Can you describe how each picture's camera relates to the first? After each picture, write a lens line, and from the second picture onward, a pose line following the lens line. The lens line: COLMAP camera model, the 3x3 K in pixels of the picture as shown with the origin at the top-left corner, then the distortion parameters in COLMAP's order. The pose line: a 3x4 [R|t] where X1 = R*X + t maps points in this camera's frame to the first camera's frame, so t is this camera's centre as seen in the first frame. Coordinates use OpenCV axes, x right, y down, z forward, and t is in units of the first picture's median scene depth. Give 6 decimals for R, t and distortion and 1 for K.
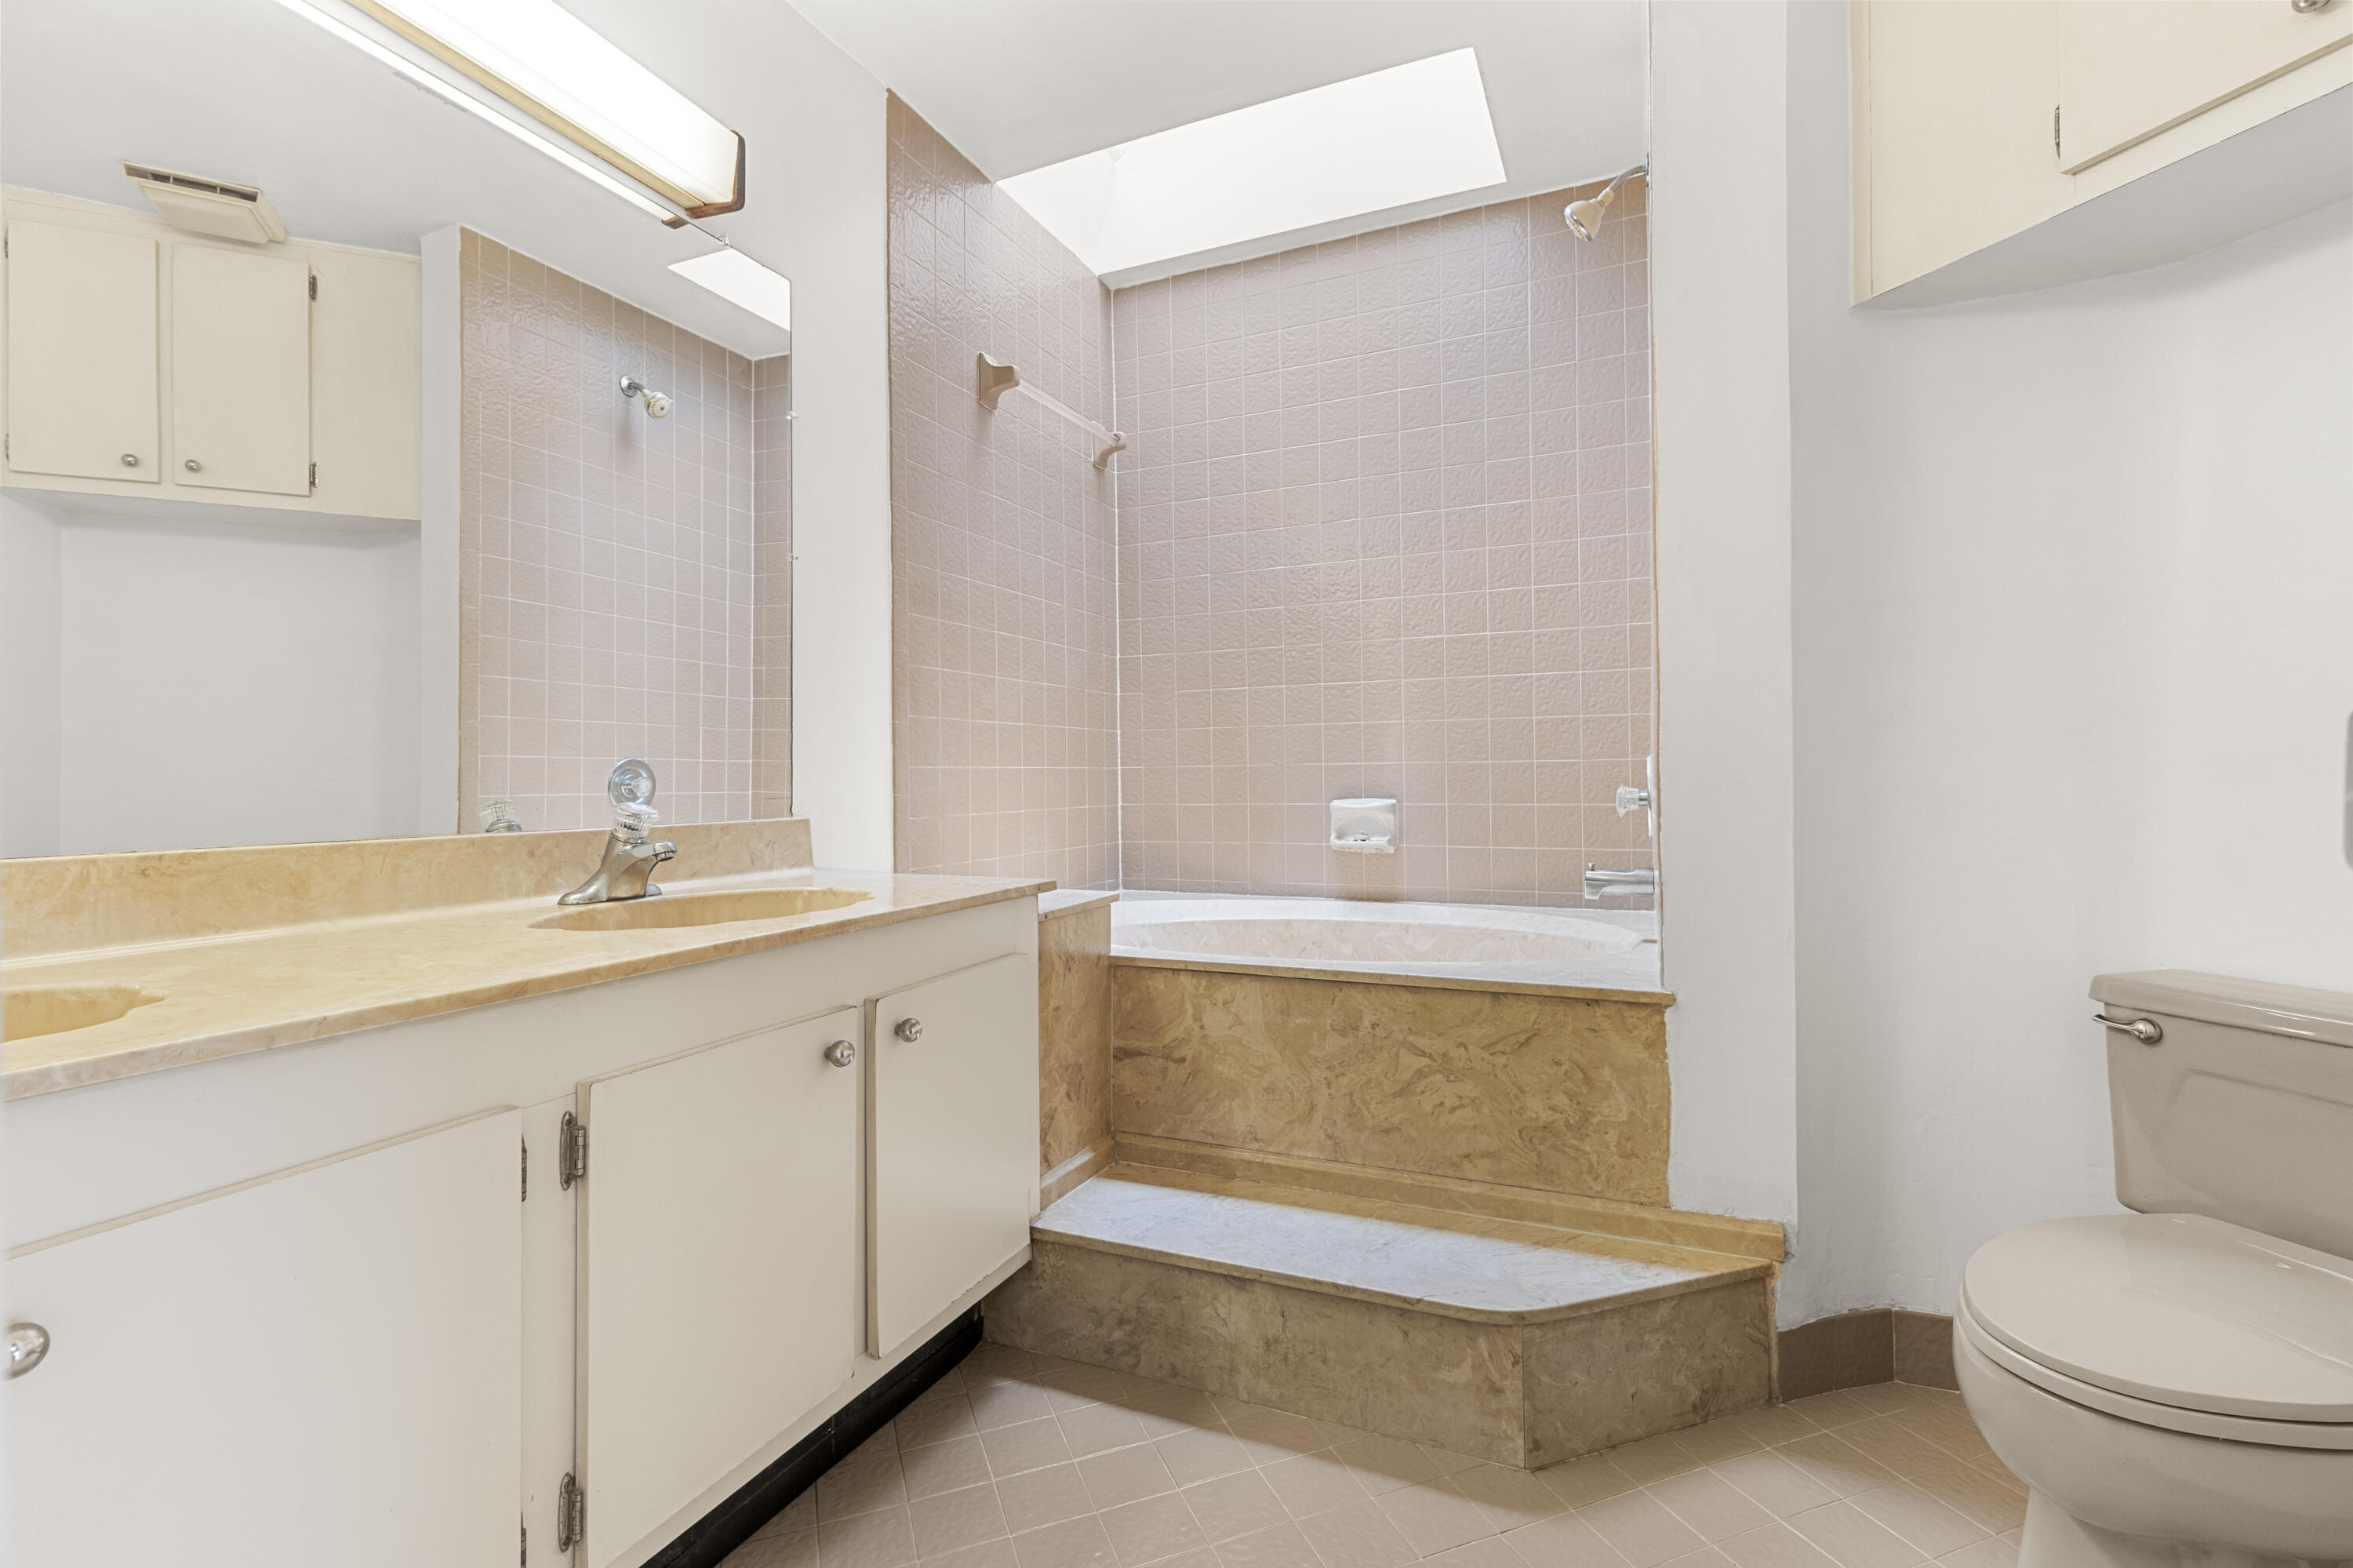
lens RADIAL K [[1066.6, 0, 1169.1], [0, 1066.6, 766.1], [0, 0, 1]] dist [-0.005665, -0.002691]
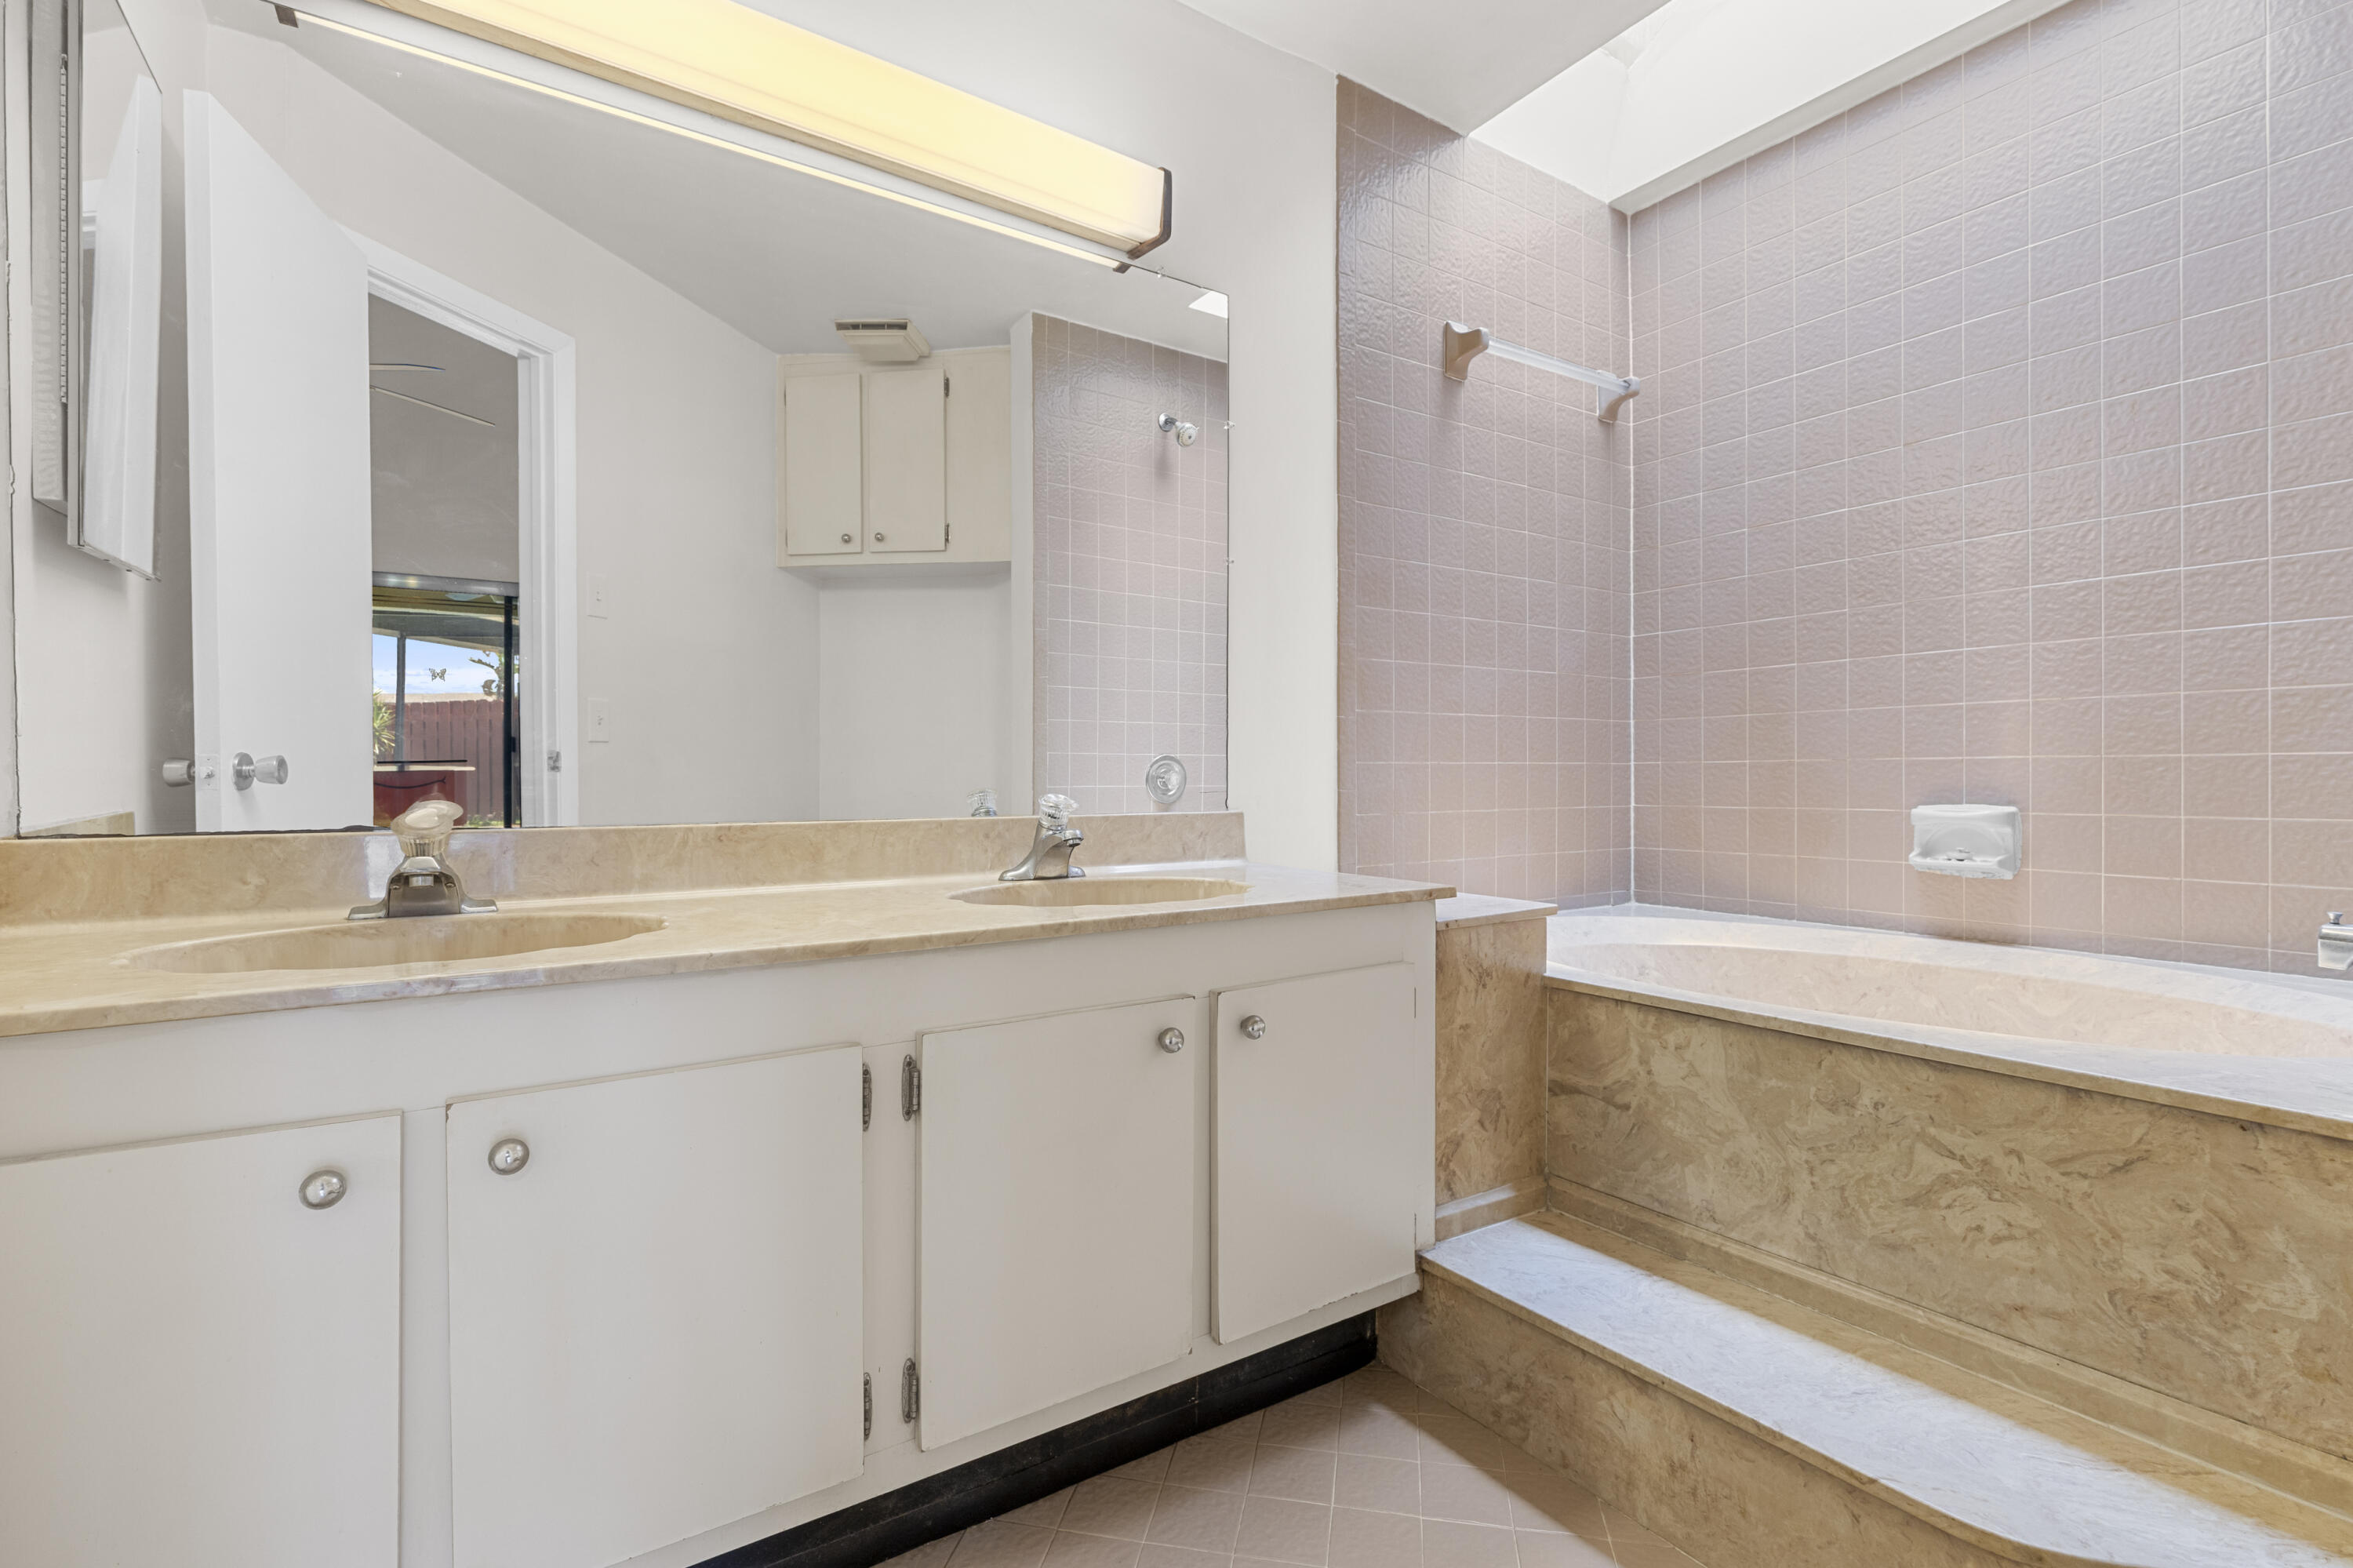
lens RADIAL K [[1066.6, 0, 1146.6], [0, 1066.6, 777.9], [0, 0, 1]] dist [-0.005665, -0.002691]
pose [[0.836633, 0.008171, -0.547702, 0.165950], [0.000353, 0.999880, 0.015456, -0.000523], [0.547763, -0.013124, 0.836531, 0.086554]]
